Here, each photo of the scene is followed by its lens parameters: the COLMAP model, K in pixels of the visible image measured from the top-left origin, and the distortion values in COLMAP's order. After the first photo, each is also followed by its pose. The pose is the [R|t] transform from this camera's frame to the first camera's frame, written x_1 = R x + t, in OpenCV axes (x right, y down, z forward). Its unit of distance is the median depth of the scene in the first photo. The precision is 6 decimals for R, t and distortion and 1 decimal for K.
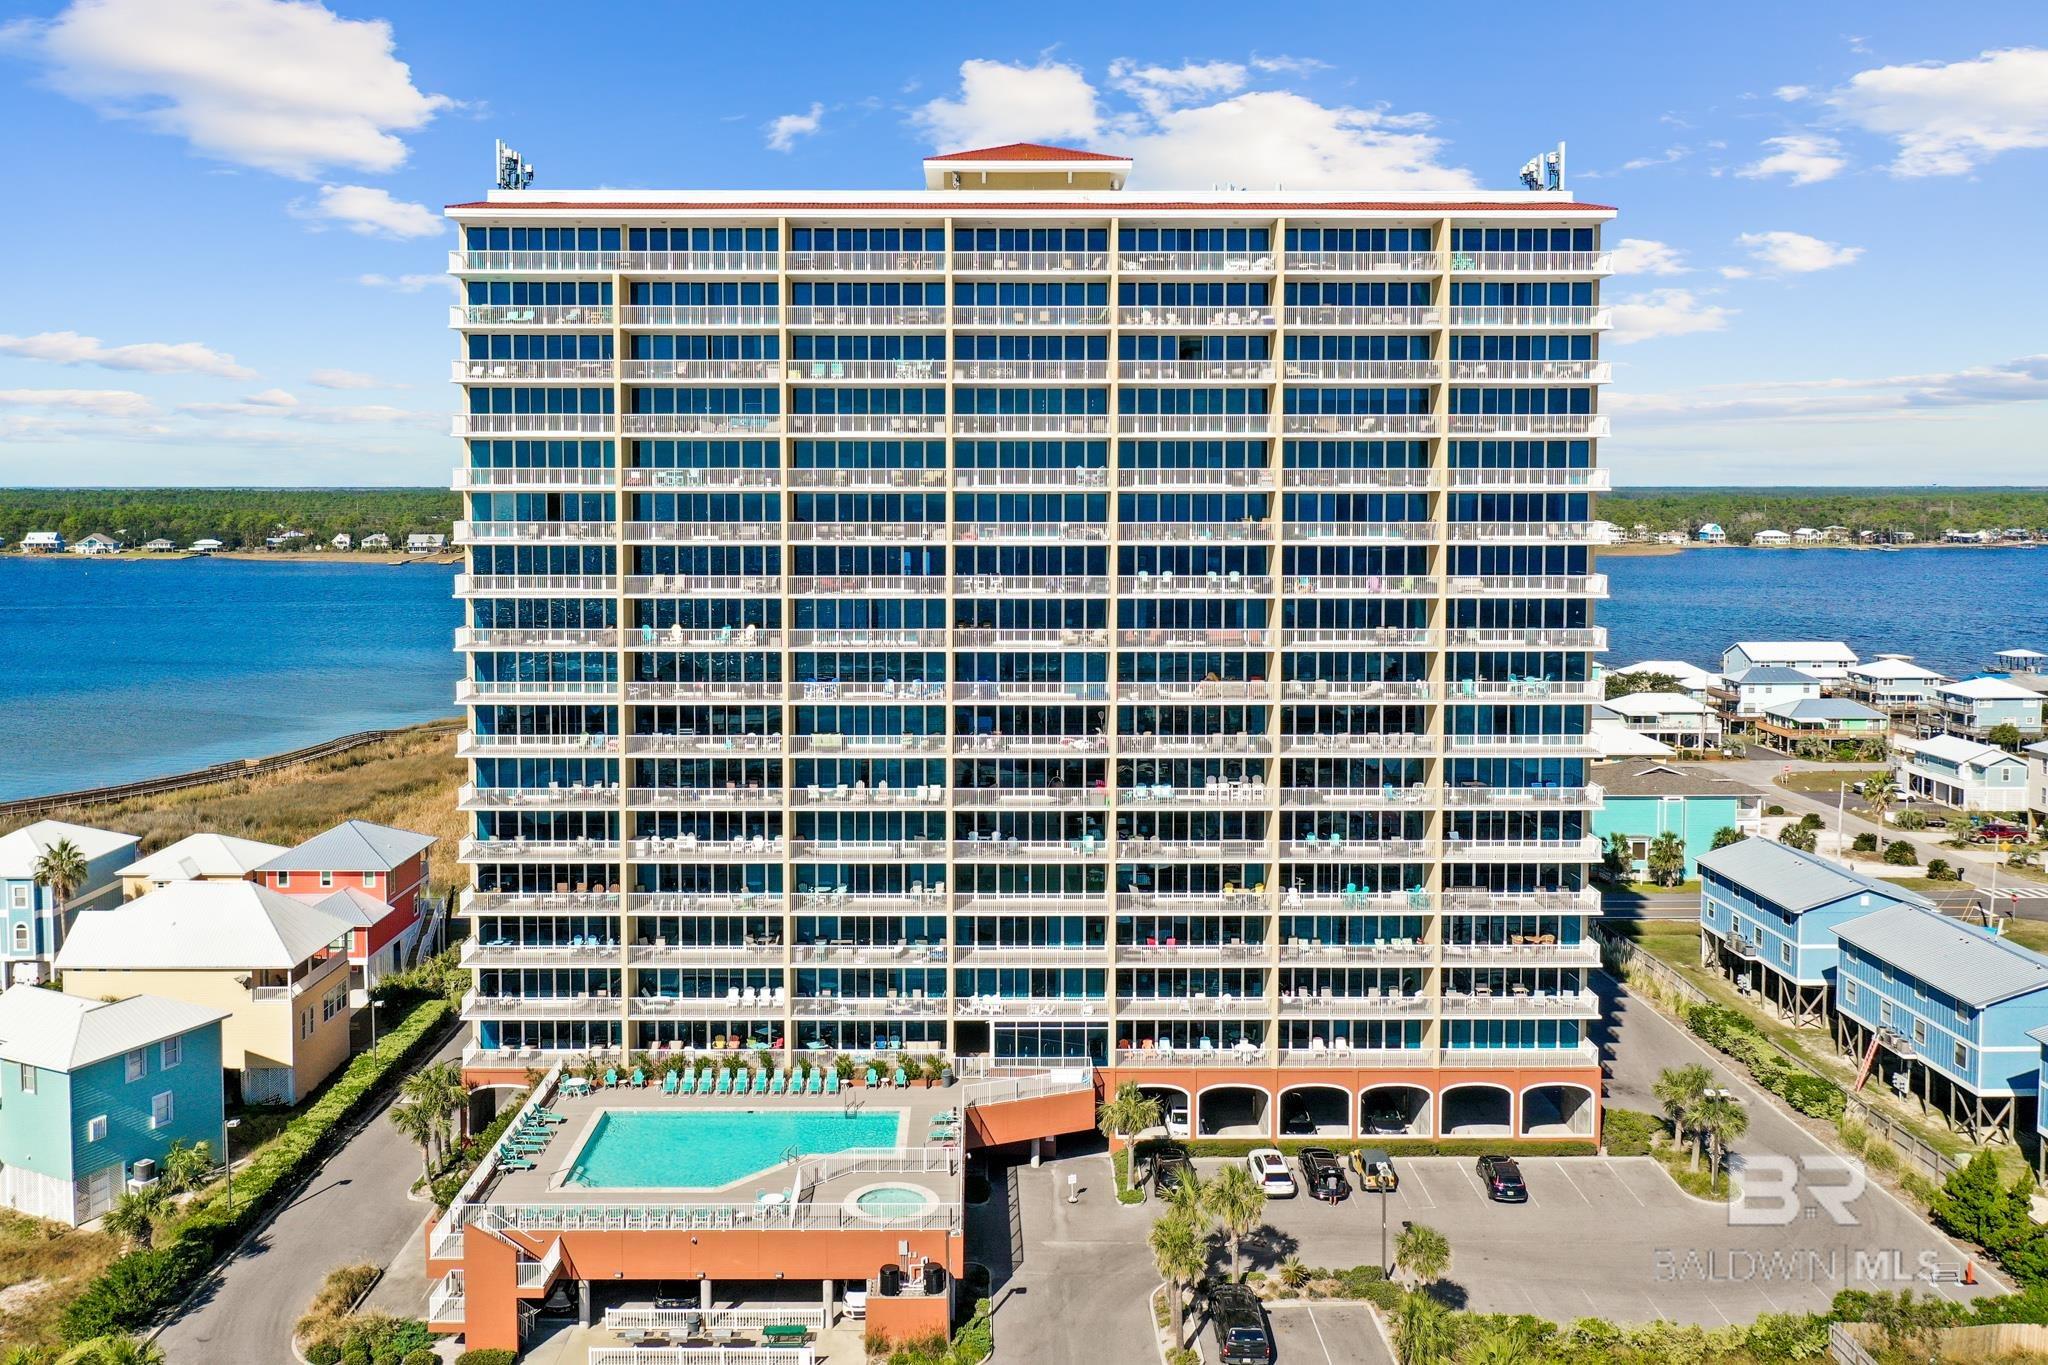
lens RADIAL K [[1633.1, 0, 987.1], [0, 1633.1, 576.0], [0, 0, 1]] dist [-0.023820, 0.008985]
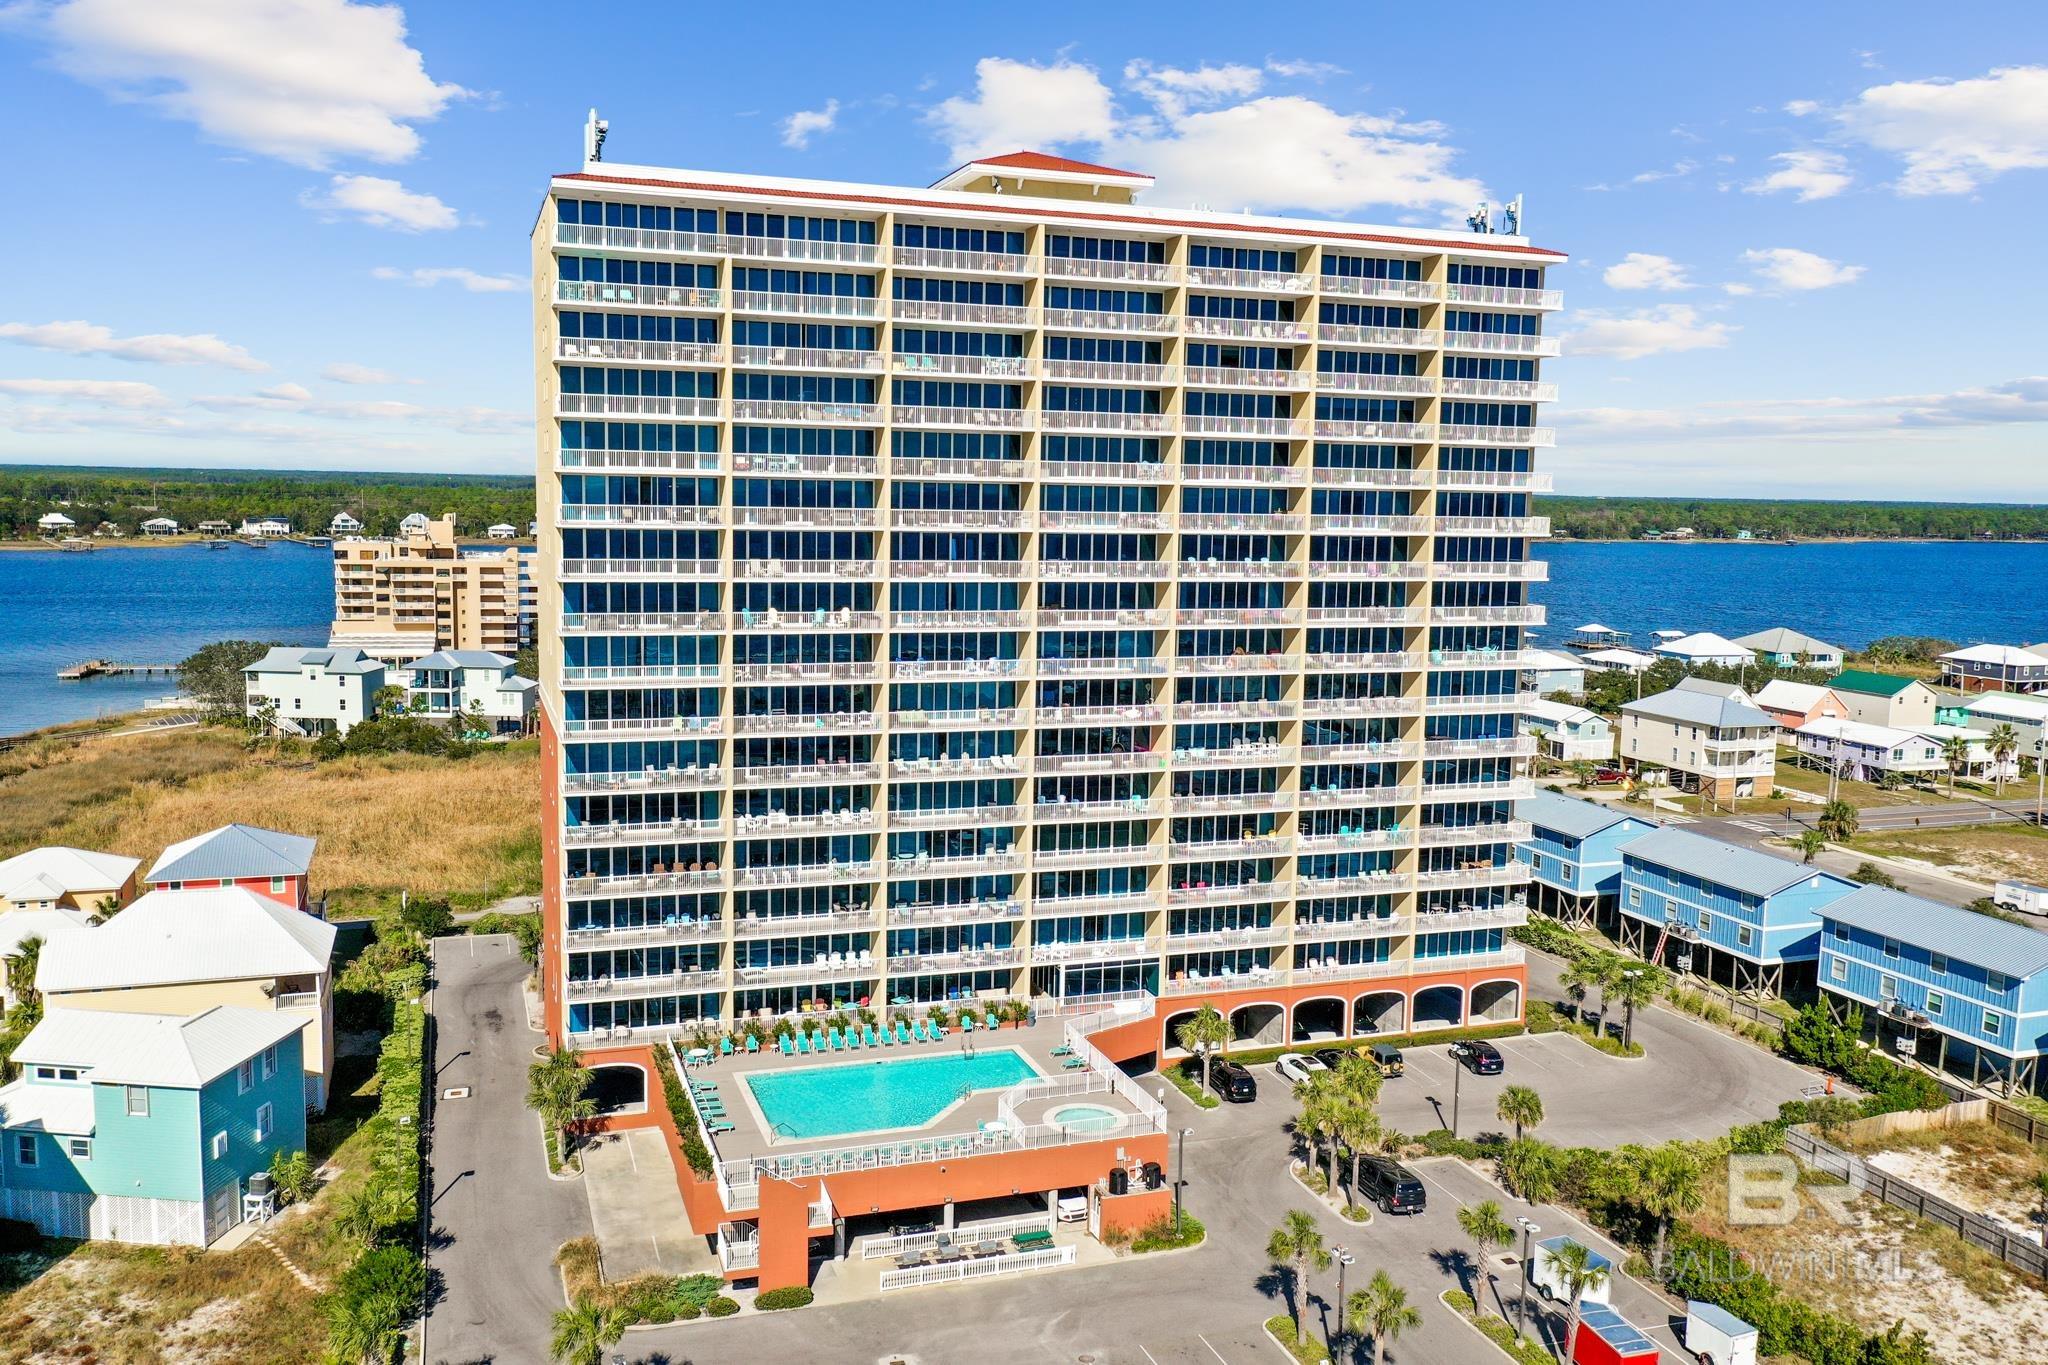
lens RADIAL K [[1633.1, 0, 1019.8], [0, 1633.1, 693.9], [0, 0, 1]] dist [-0.023820, 0.008985]
pose [[0.946366, -0.023690, 0.322228, -0.373065], [-0.001986, 0.996863, 0.079123, 0.002181], [-0.323092, -0.075519, 0.943350, -0.022264]]
